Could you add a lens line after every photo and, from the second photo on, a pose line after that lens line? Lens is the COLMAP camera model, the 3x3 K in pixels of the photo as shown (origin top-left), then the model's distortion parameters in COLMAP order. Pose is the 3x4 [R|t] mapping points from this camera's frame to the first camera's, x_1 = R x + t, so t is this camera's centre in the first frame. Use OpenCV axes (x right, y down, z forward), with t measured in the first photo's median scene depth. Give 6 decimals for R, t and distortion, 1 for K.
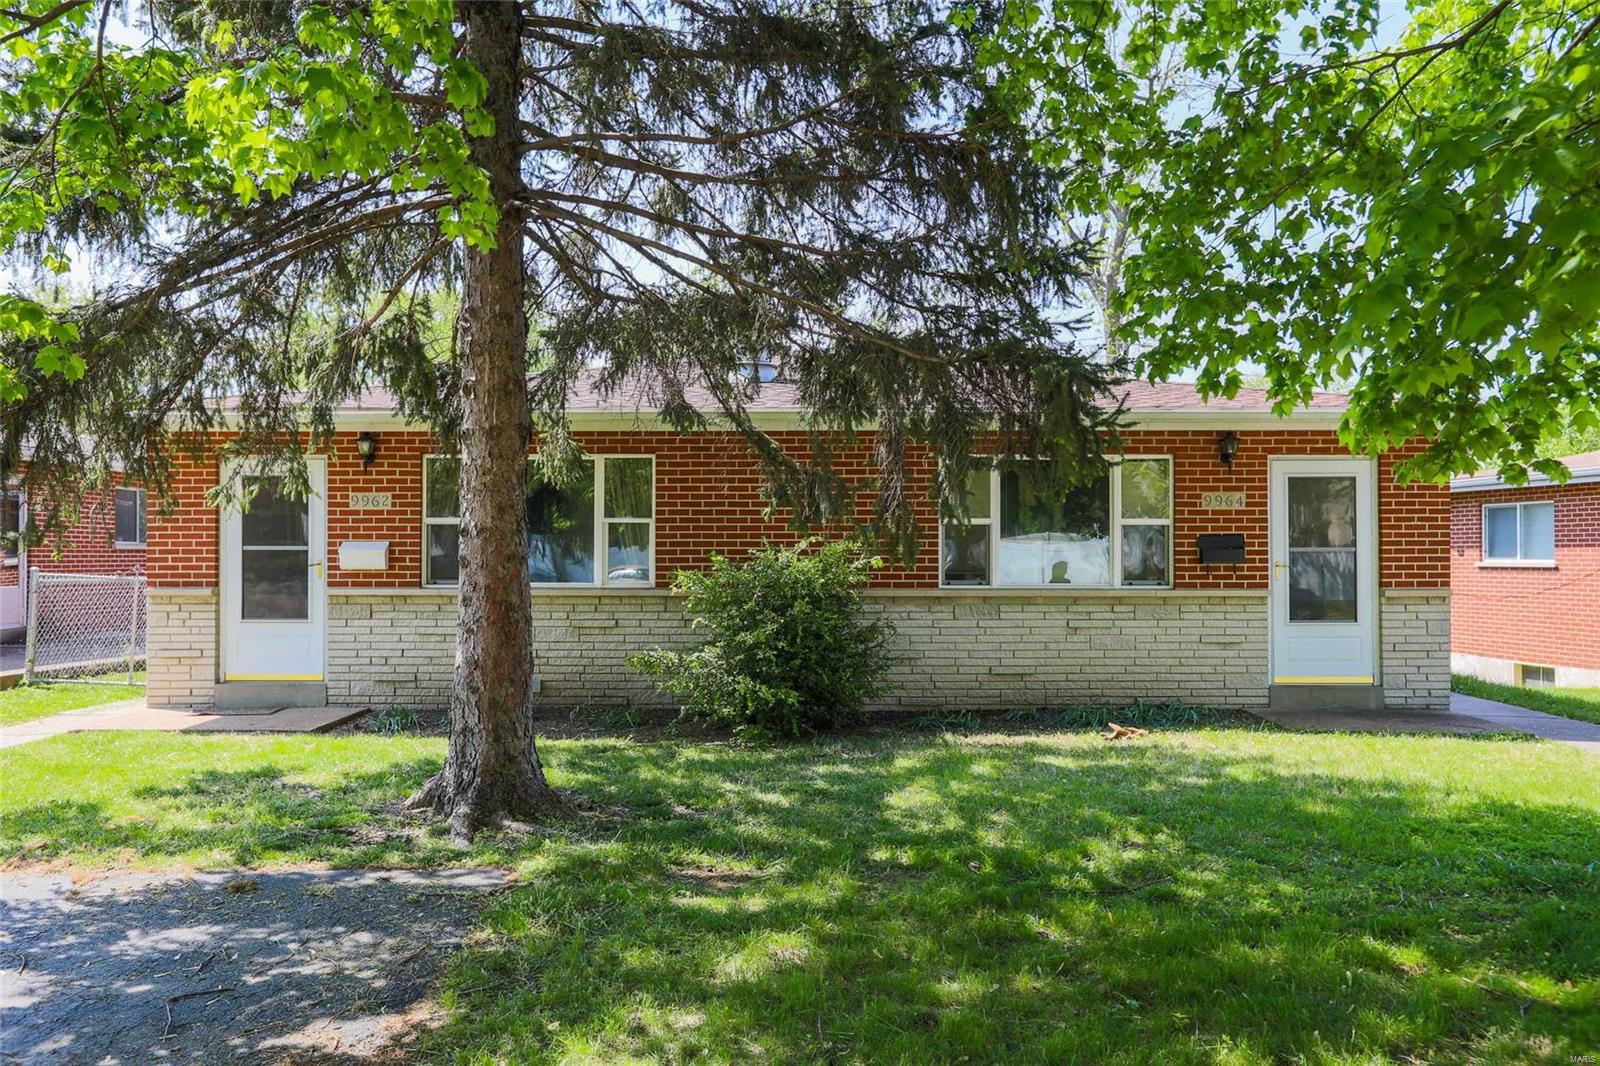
lens RADIAL K [[1215.7, 0, 799.6], [0, 1215.7, 533.5], [0, 0, 1]] dist [-0.004102, 0.000955]
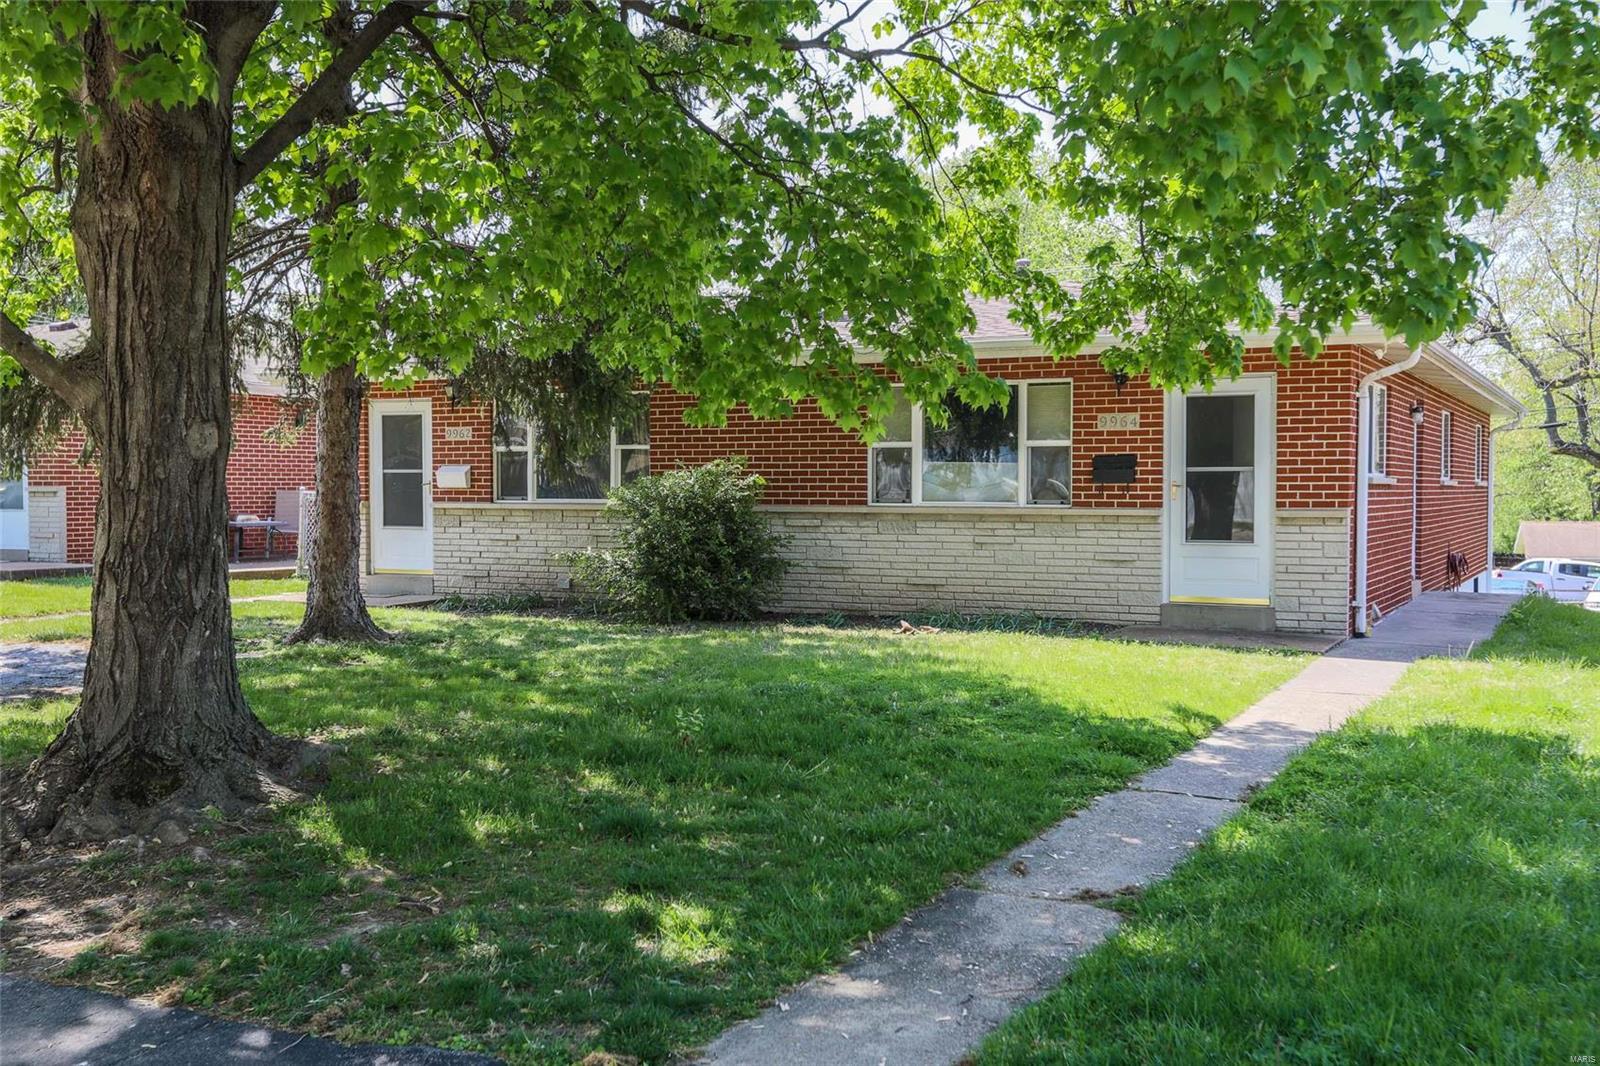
lens RADIAL K [[1601.8, 0, 800.4], [0, 1601.8, 531.6], [0, 0, 1]] dist [0.003706, 0.000000]
pose [[0.888461, 0.014037, -0.458738, 0.730192], [0.005779, 0.999111, 0.041765, 0.007596], [0.458917, -0.039758, 0.887589, -0.320469]]
